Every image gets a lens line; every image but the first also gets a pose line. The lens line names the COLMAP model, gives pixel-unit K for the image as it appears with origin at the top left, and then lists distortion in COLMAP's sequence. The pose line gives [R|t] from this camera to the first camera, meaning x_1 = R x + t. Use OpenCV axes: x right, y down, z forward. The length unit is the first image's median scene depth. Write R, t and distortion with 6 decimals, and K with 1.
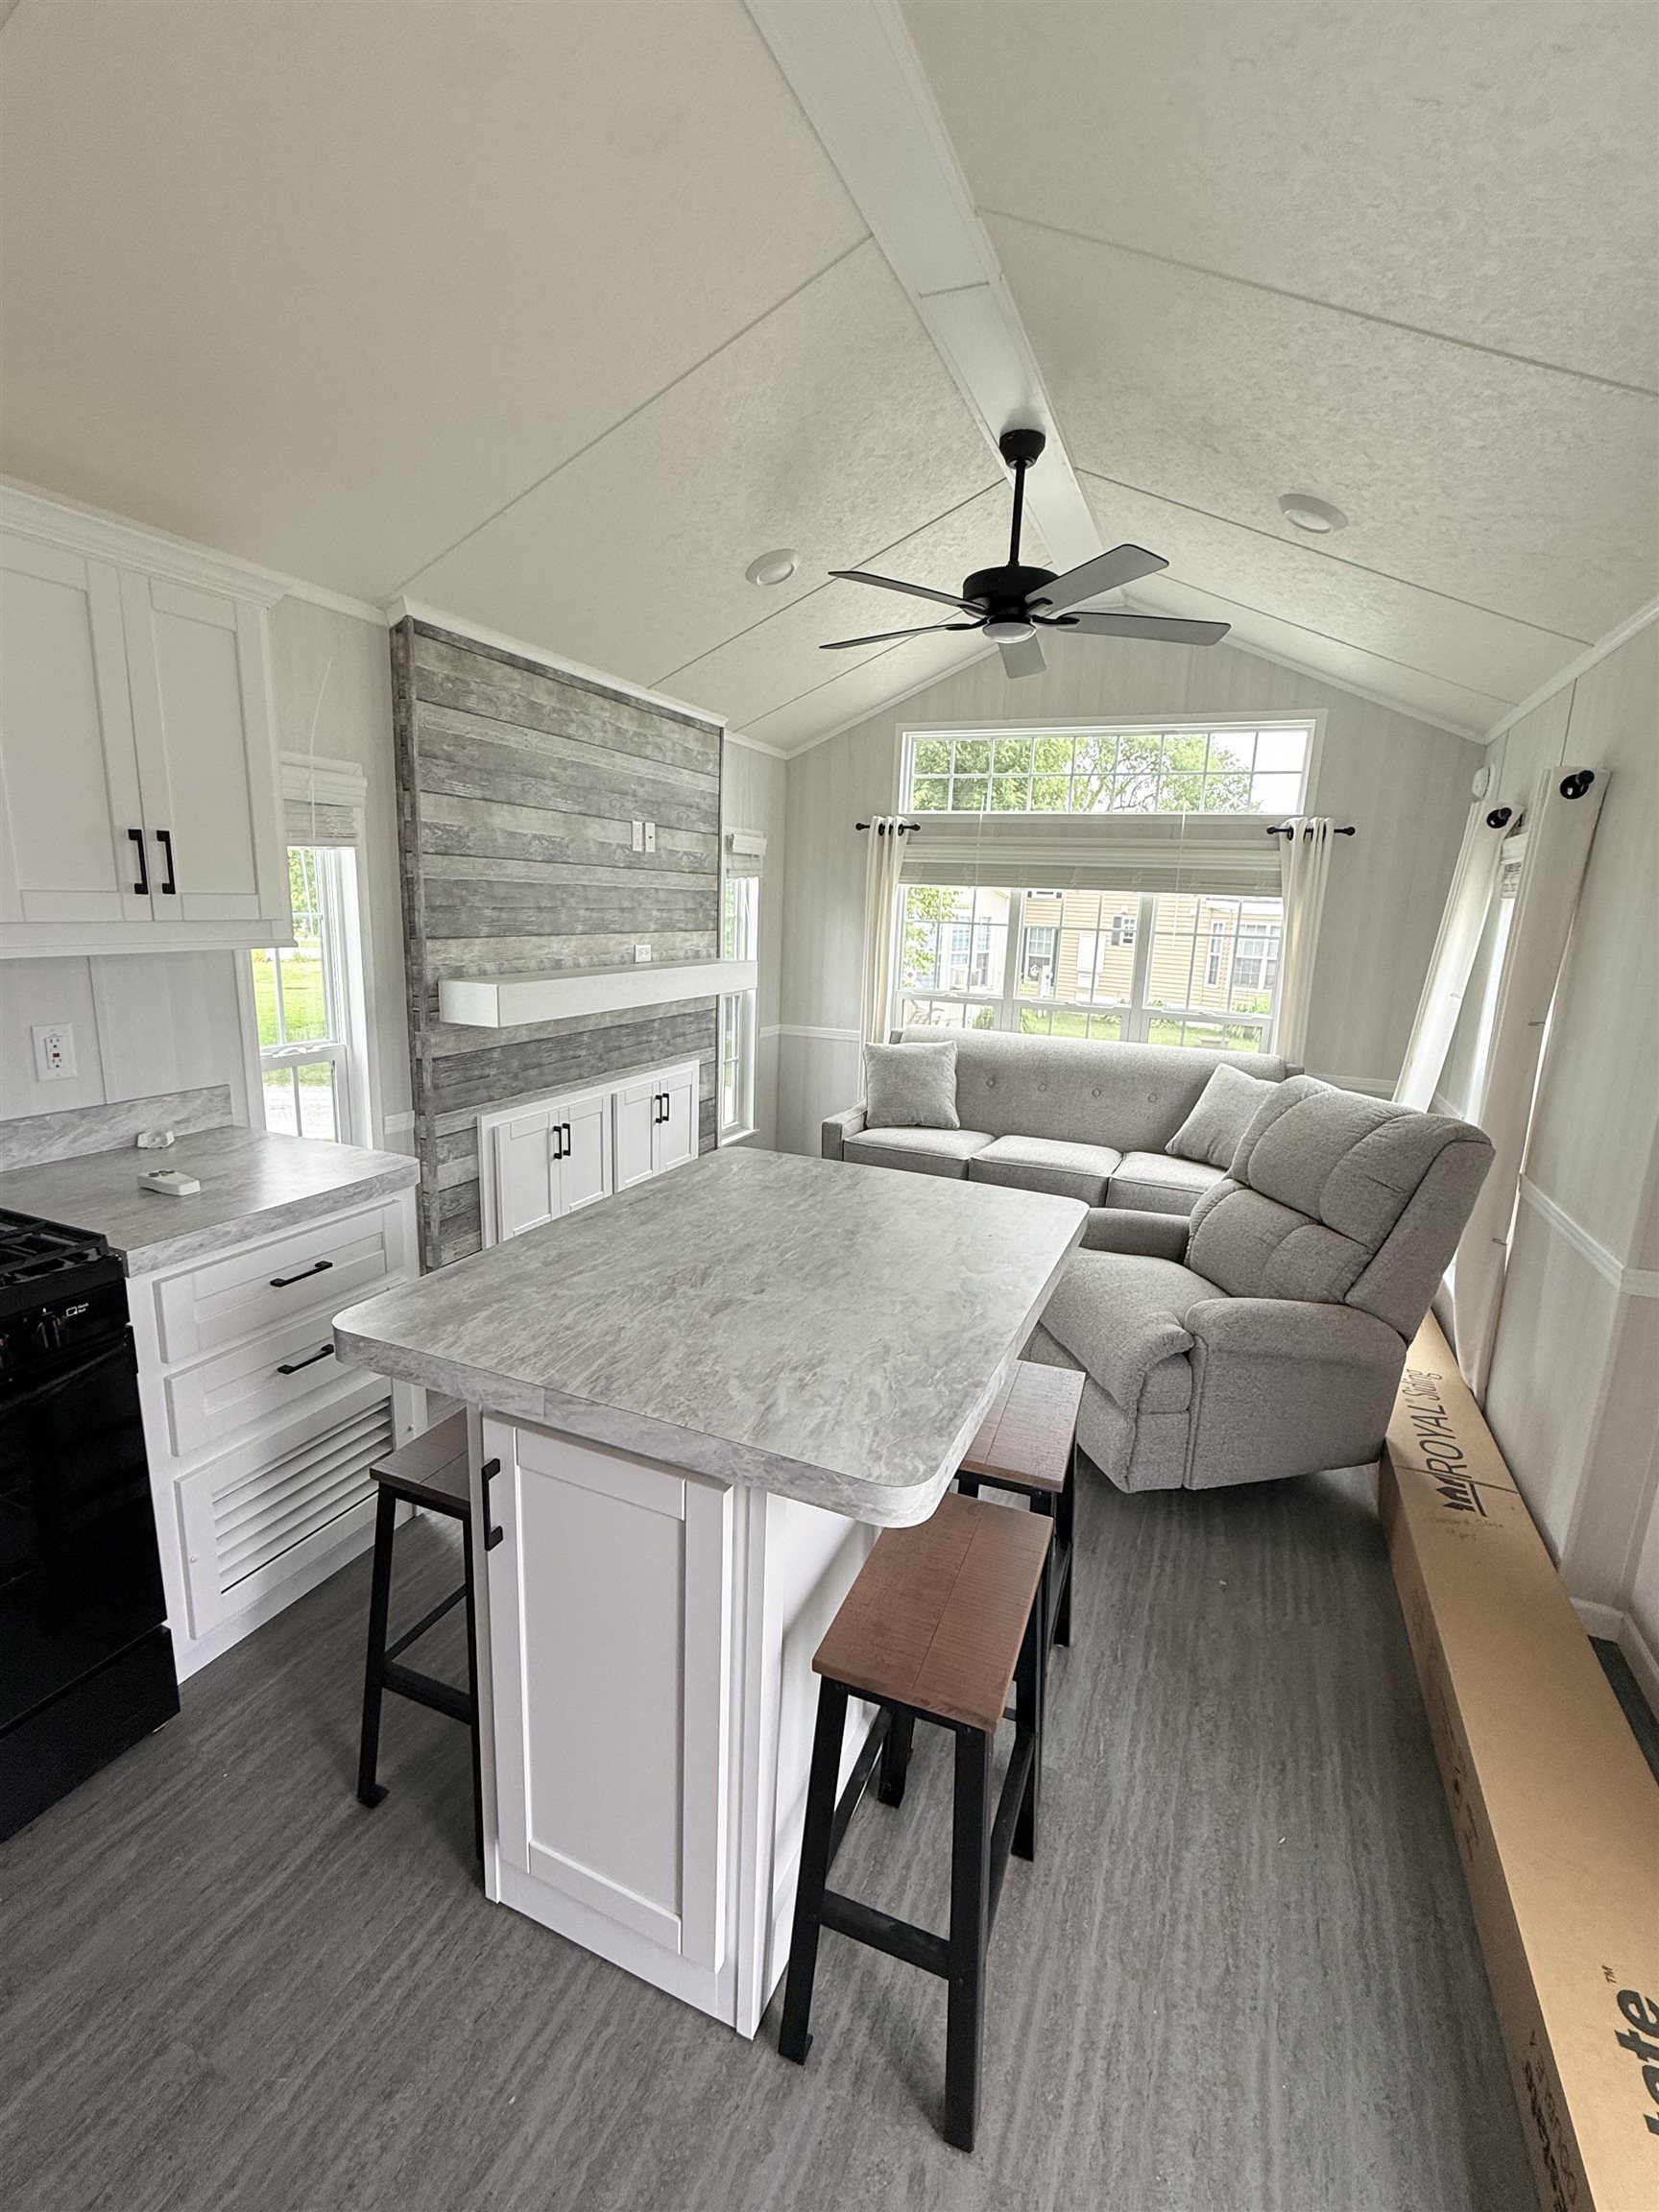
lens RADIAL K [[973.3, 0, 824.1], [0, 973.3, 1107.9], [0, 0, 1]] dist [0.003007, -0.000231]
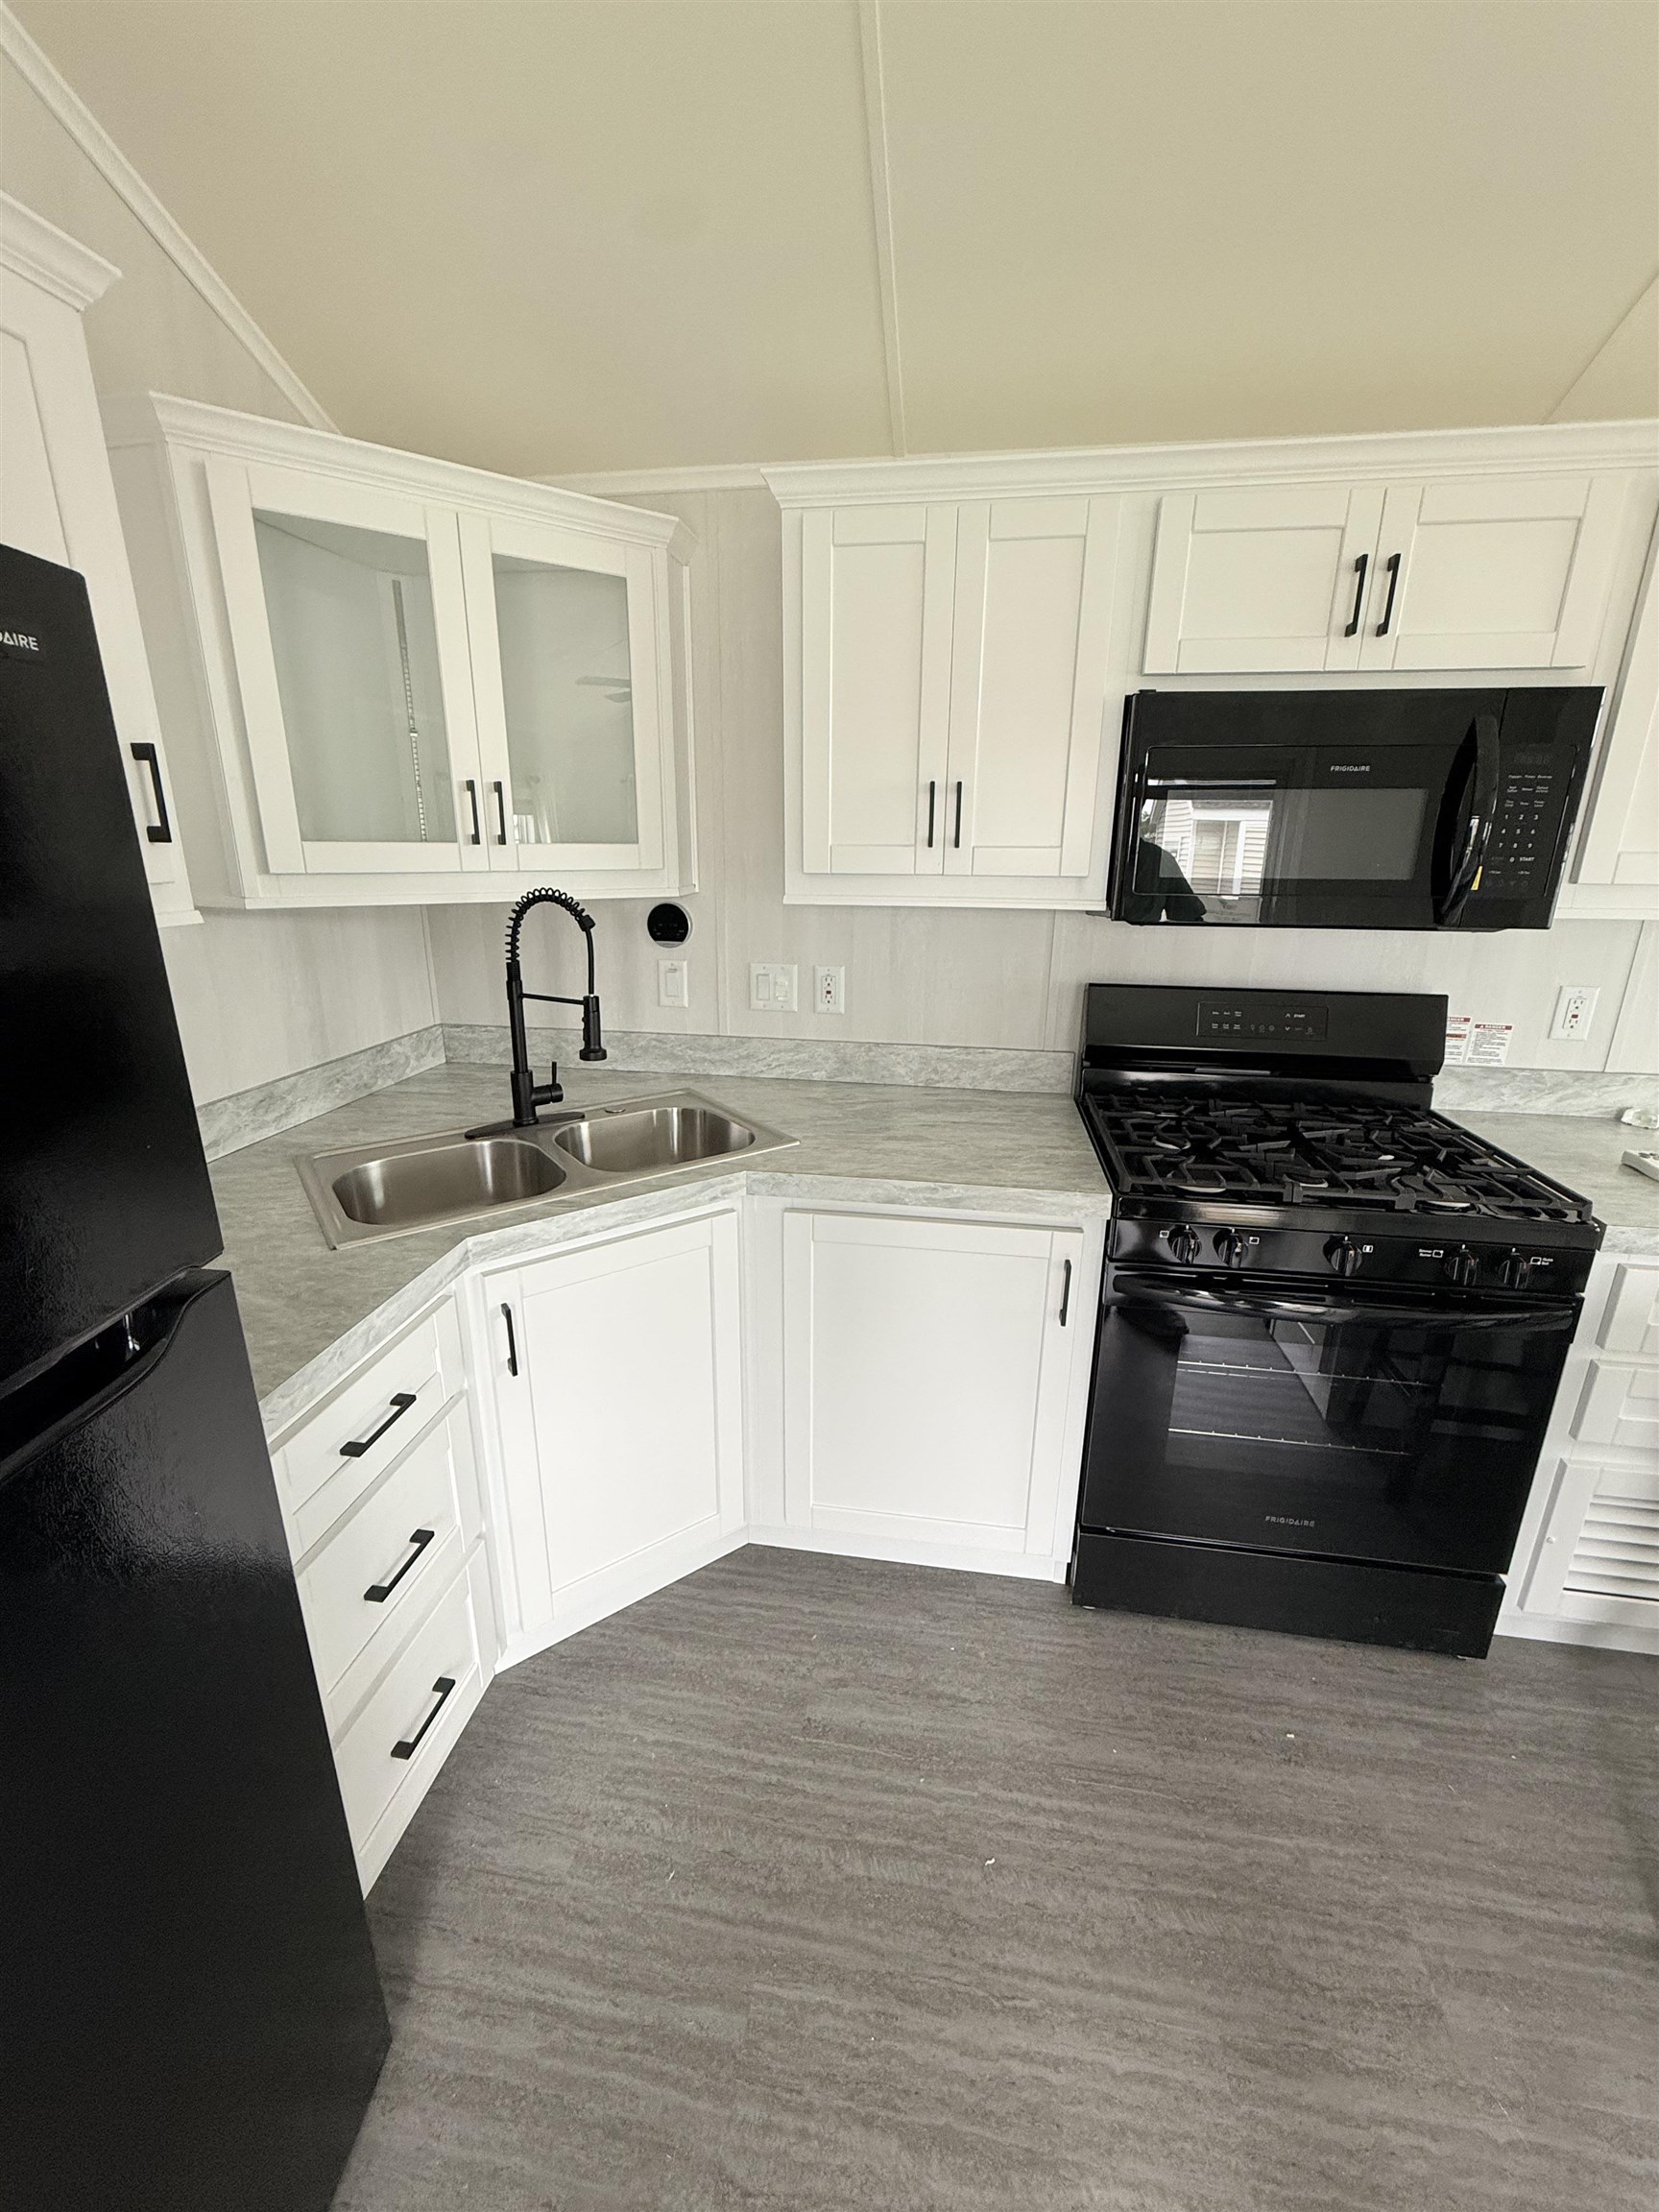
lens RADIAL K [[873.7, 0, 831.6], [0, 873.7, 1095.1], [0, 0, 1]] dist [-0.008113, 0.001706]
pose [[0.248139, 0.235907, -0.939561, -0.067718], [-0.203107, 0.961007, 0.187651, 0.009567], [0.947193, 0.144268, 0.286378, 0.000505]]
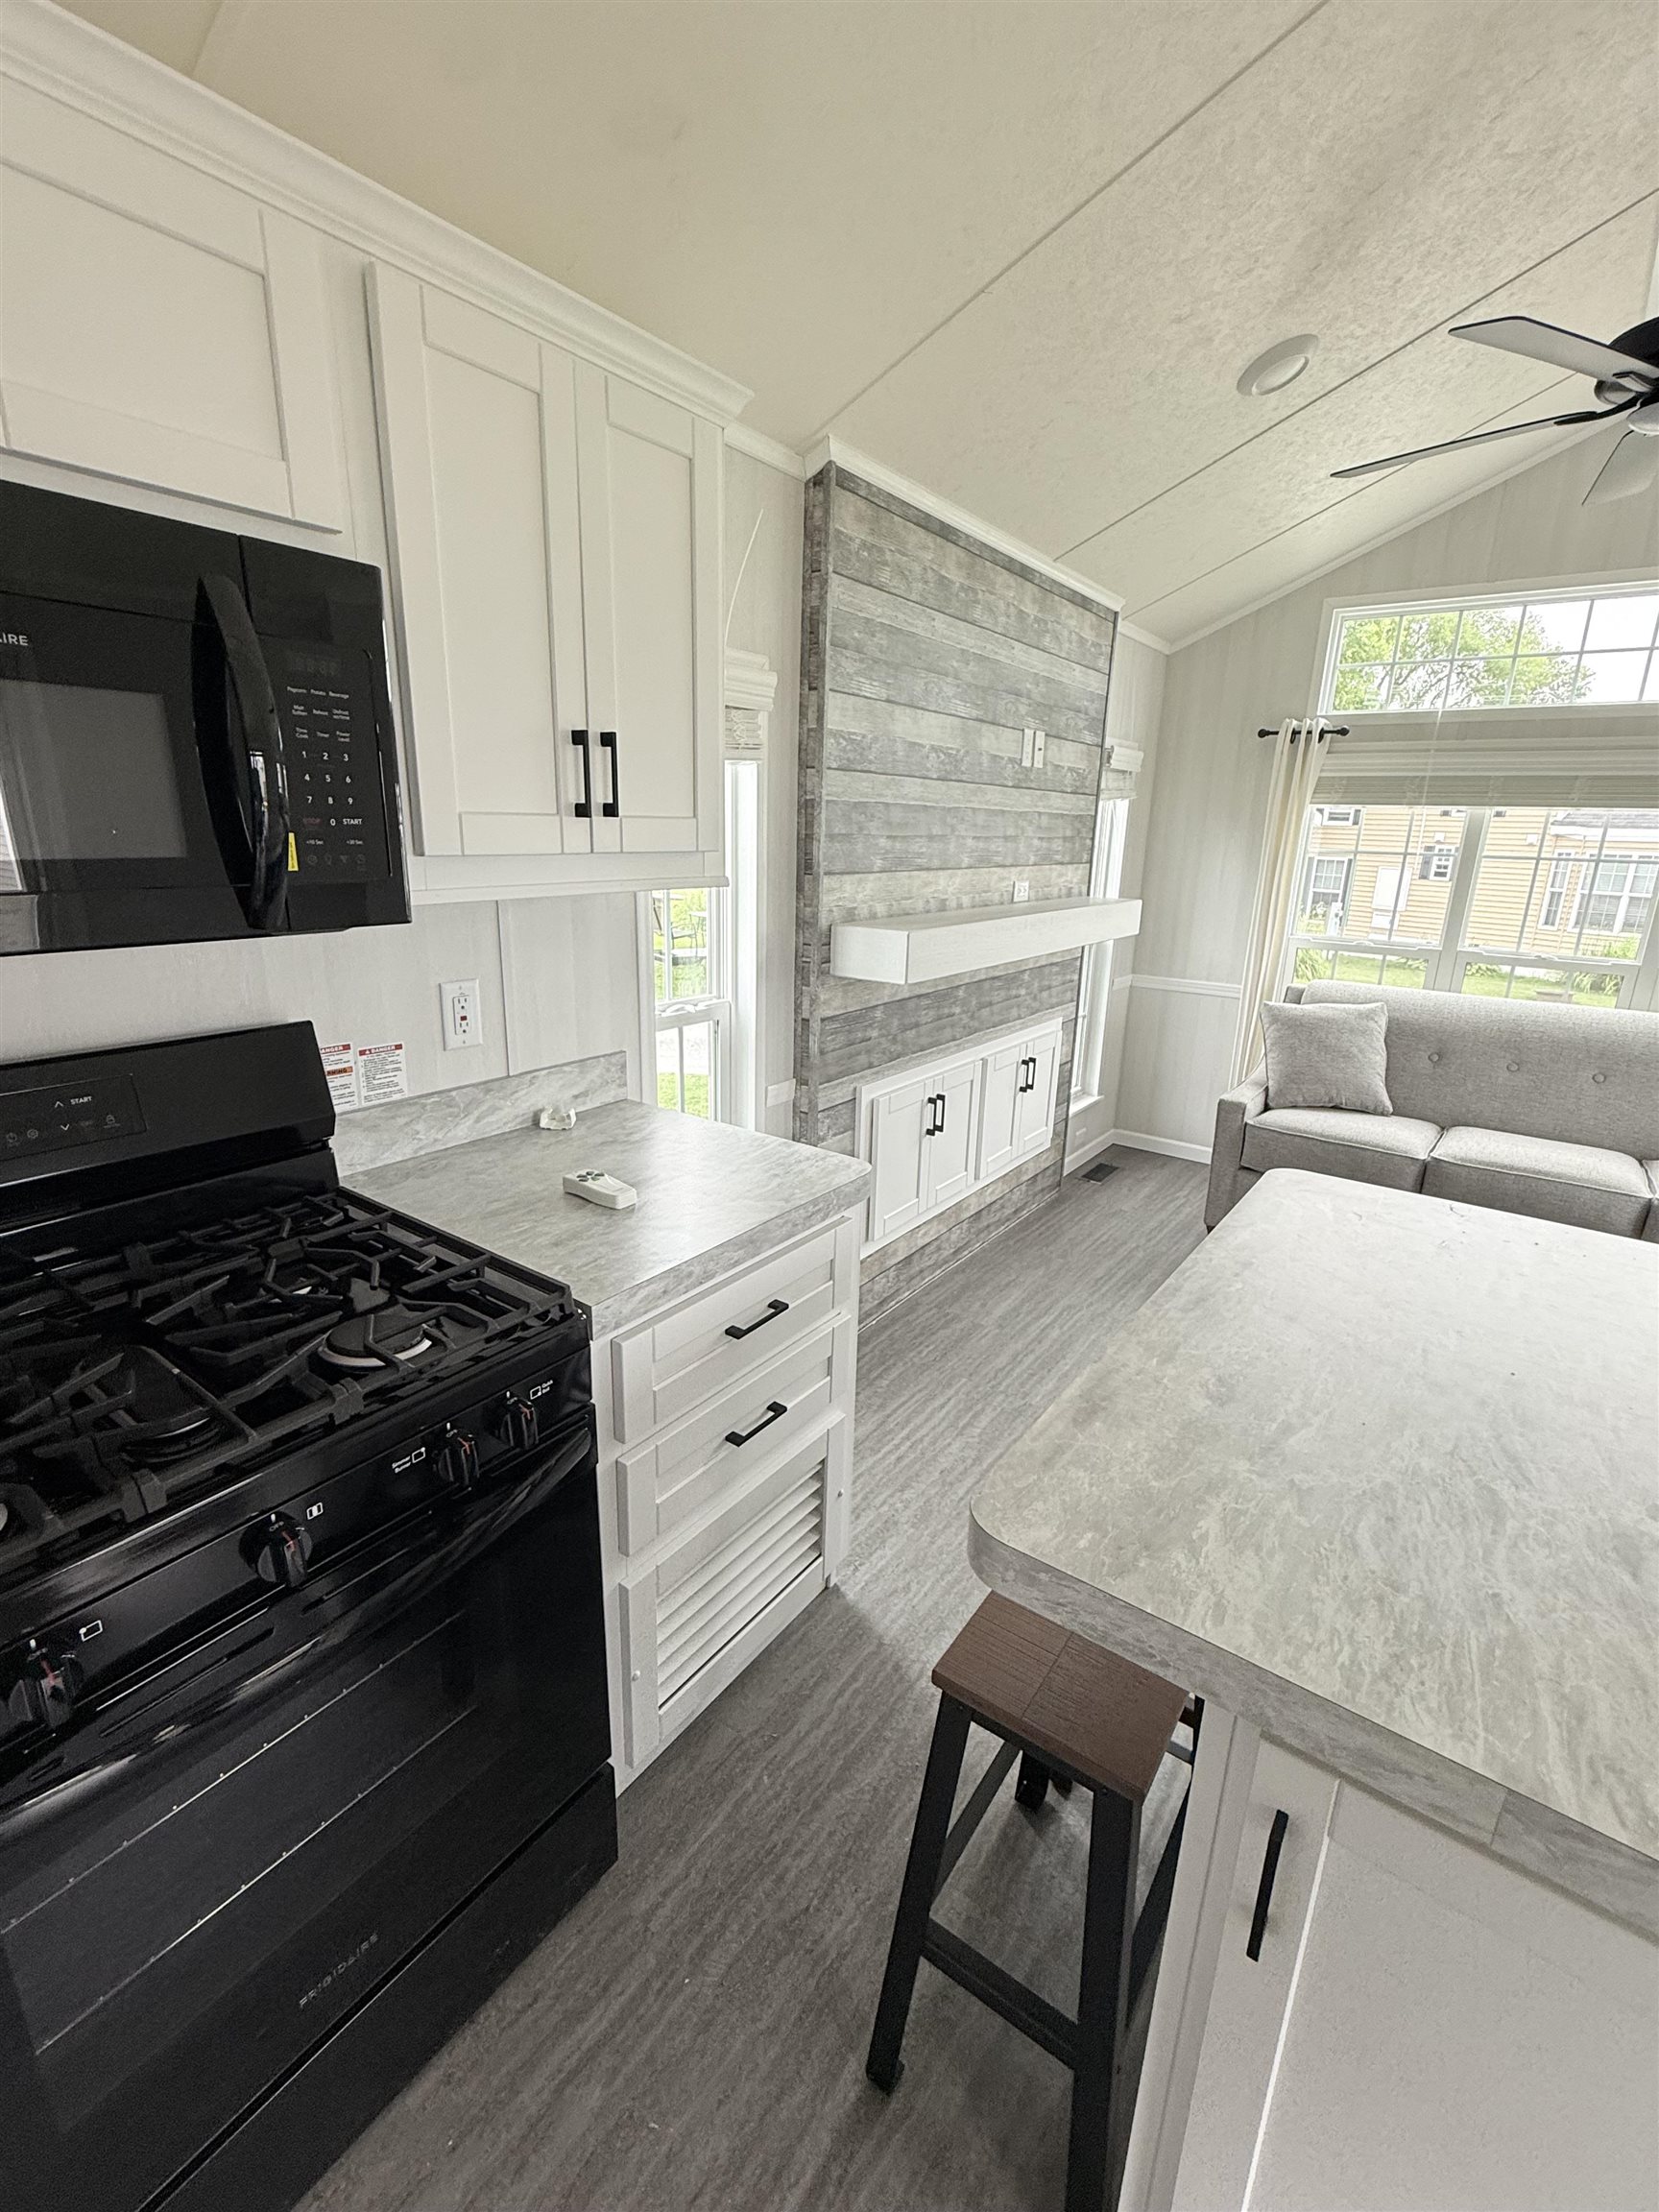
lens RADIAL K [[973.3, 0, 827.1], [0, 973.3, 1109.5], [0, 0, 1]] dist [0.003007, -0.000231]
pose [[0.974856, 0.052041, -0.216673, -0.211769], [-0.037343, 0.996749, 0.071388, -0.033247], [0.219684, -0.061502, 0.973631, 0.179252]]
